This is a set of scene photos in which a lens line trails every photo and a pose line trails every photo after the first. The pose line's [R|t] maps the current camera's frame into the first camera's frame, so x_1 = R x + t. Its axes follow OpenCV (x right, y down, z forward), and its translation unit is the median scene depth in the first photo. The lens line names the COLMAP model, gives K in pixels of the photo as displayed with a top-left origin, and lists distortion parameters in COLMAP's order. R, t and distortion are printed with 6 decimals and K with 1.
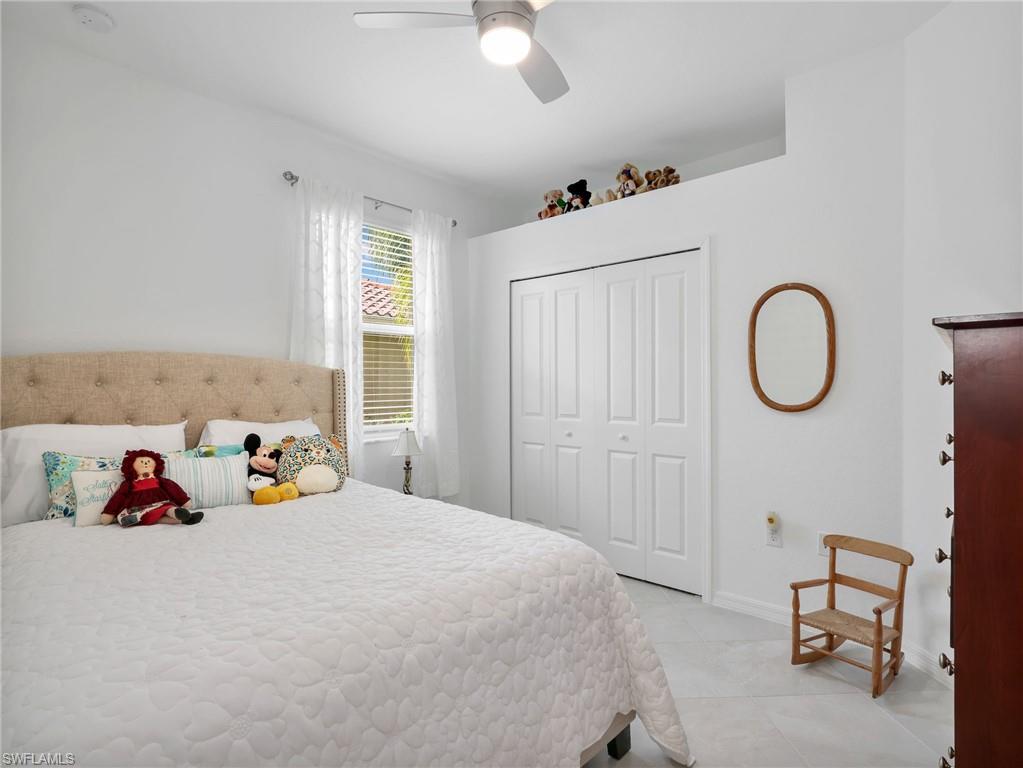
lens RADIAL K [[543.5, 0, 515.2], [0, 543.5, 390.4], [0, 0, 1]] dist [-0.006850, 0.002335]
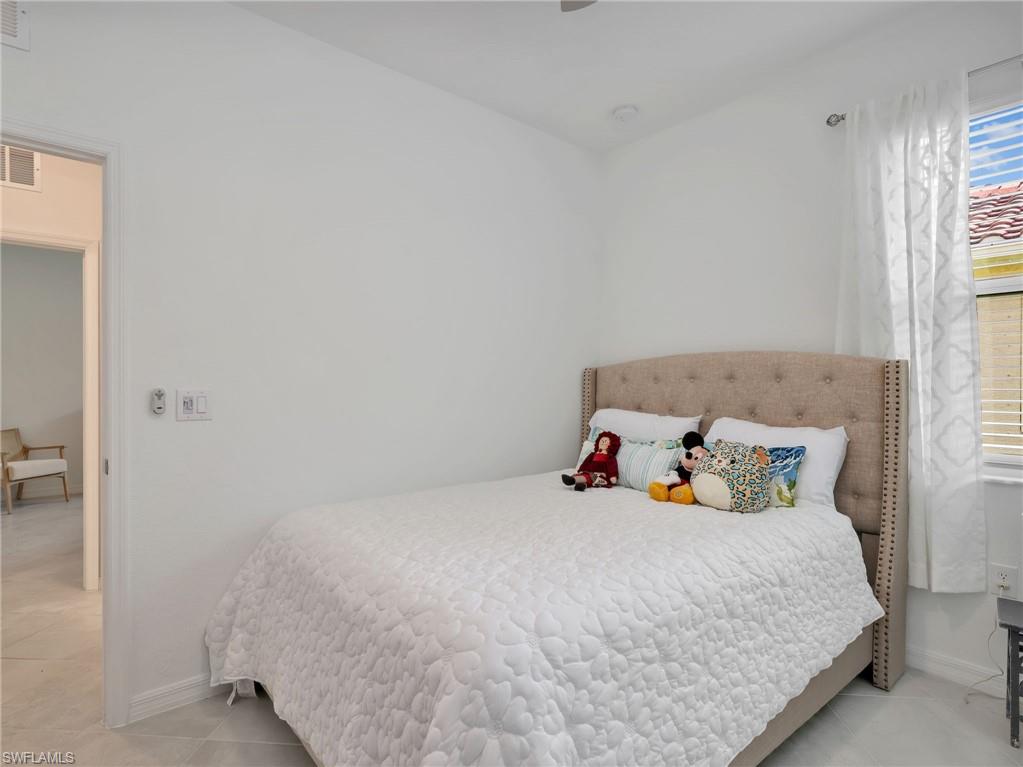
lens RADIAL K [[543.5, 0, 512.3], [0, 543.5, 382.7], [0, 0, 1]] dist [-0.006850, 0.002335]
pose [[-0.132848, 0.003867, -0.991129, 0.493570], [-0.011663, 0.999917, 0.005465, -0.010496], [0.991068, 0.012285, -0.132792, 0.723162]]
